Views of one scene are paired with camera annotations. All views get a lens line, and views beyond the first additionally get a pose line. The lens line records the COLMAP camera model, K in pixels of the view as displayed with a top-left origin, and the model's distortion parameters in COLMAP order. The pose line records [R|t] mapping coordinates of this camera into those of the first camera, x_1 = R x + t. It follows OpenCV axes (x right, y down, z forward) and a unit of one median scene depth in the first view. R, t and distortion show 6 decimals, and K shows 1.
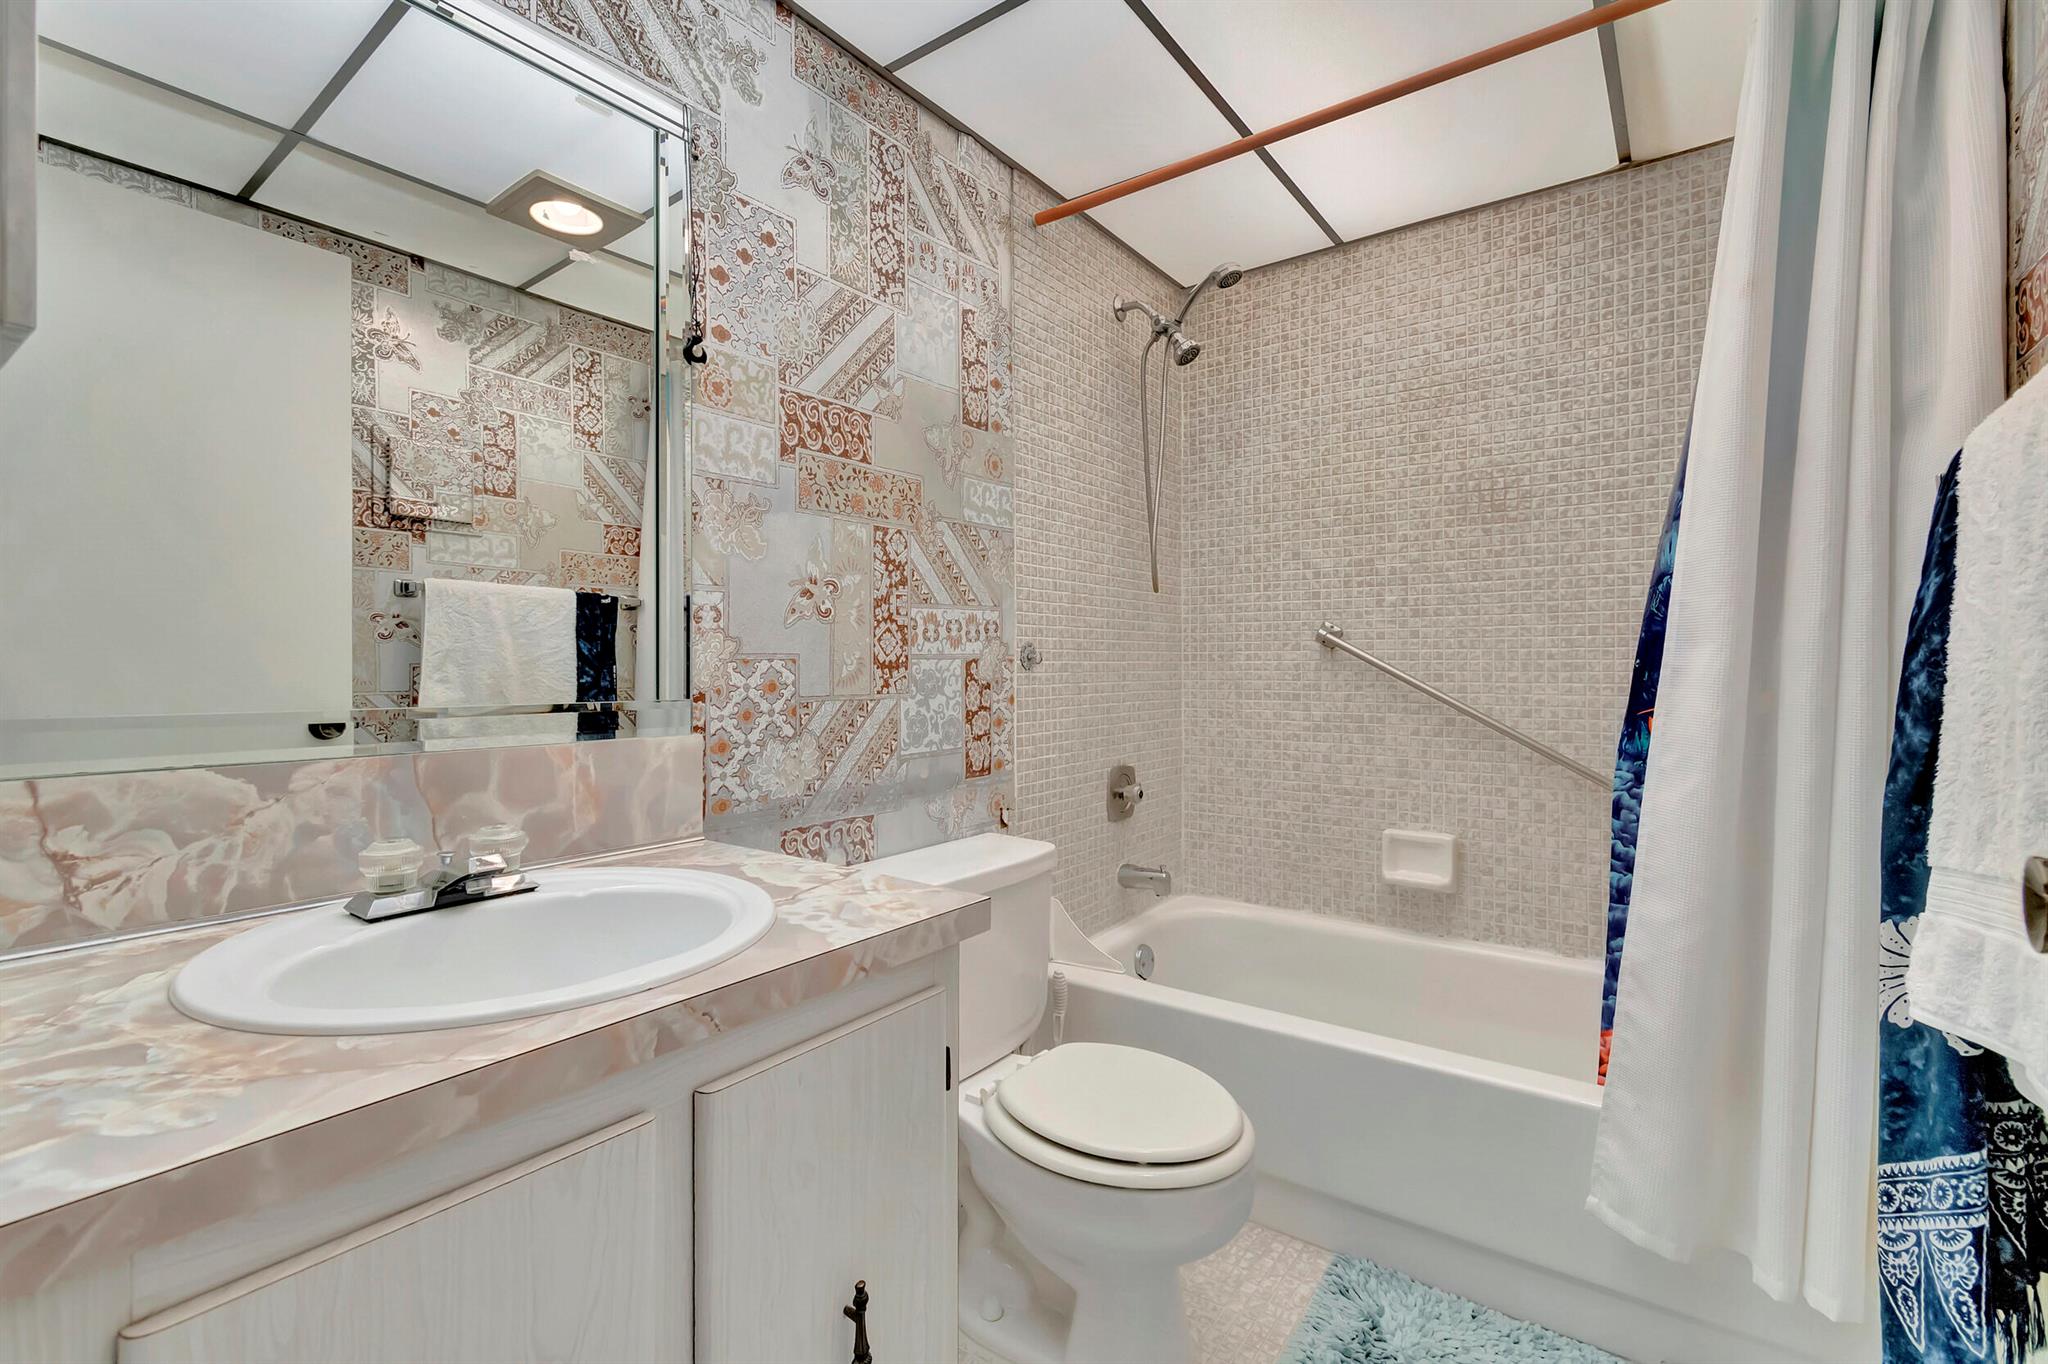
lens RADIAL K [[925.8, 0, 1015.9], [0, 925.8, 674.7], [0, 0, 1]] dist [0.000227, 0.000938]
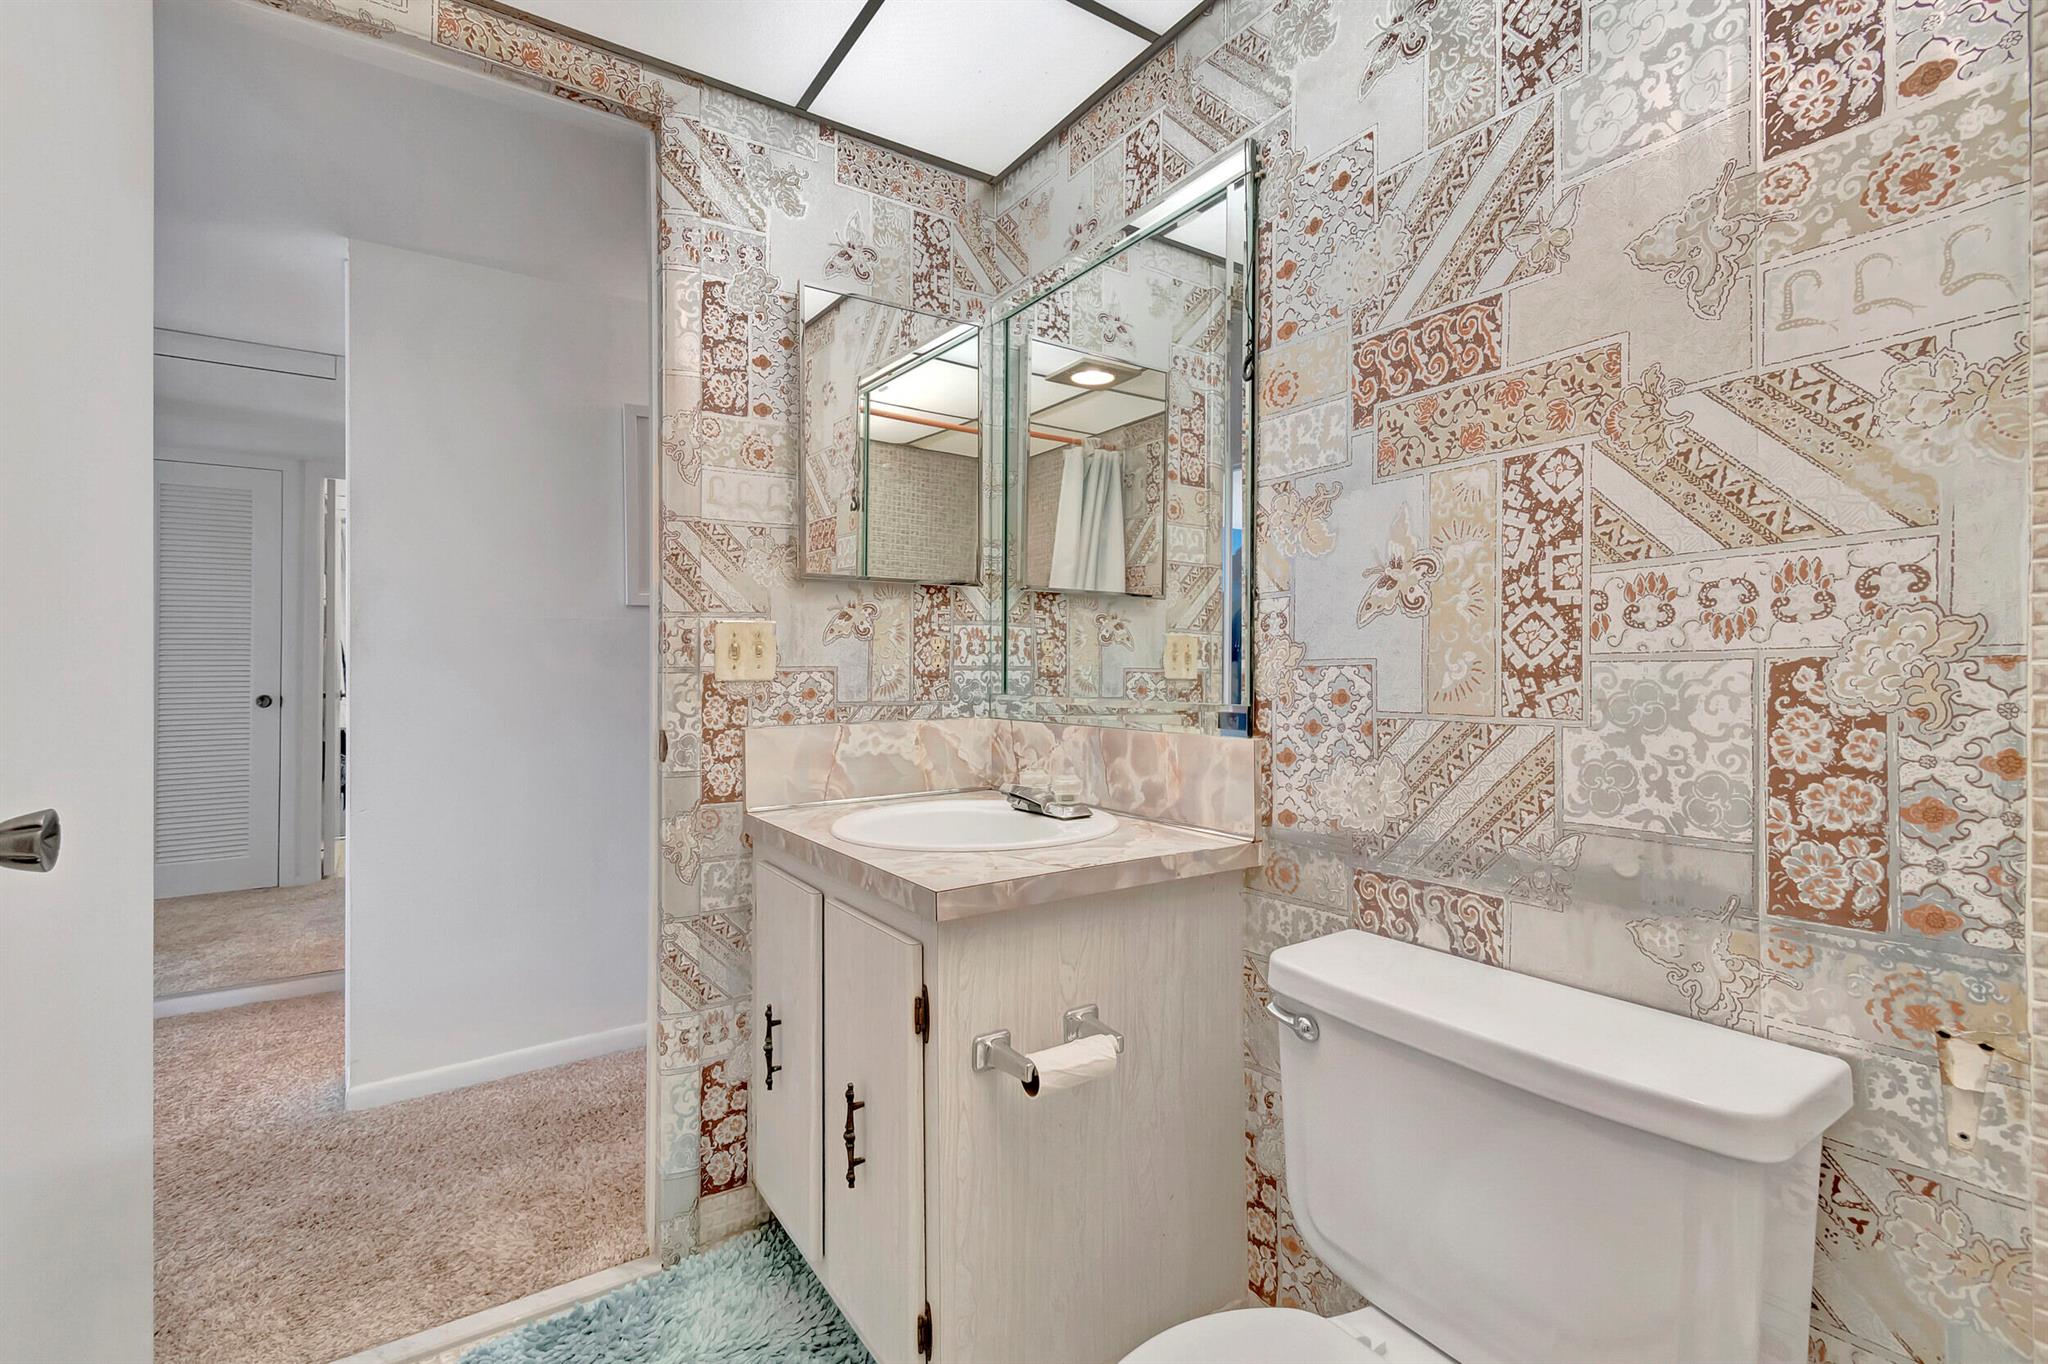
lens RADIAL K [[925.8, 0, 1018.0], [0, 925.8, 675.9], [0, 0, 1]] dist [0.000227, 0.000938]
pose [[-0.347350, 0.009283, -0.937690, 0.607523], [-0.002822, 0.999936, 0.010945, -0.014507], [0.937731, 0.006448, -0.347302, 0.944419]]
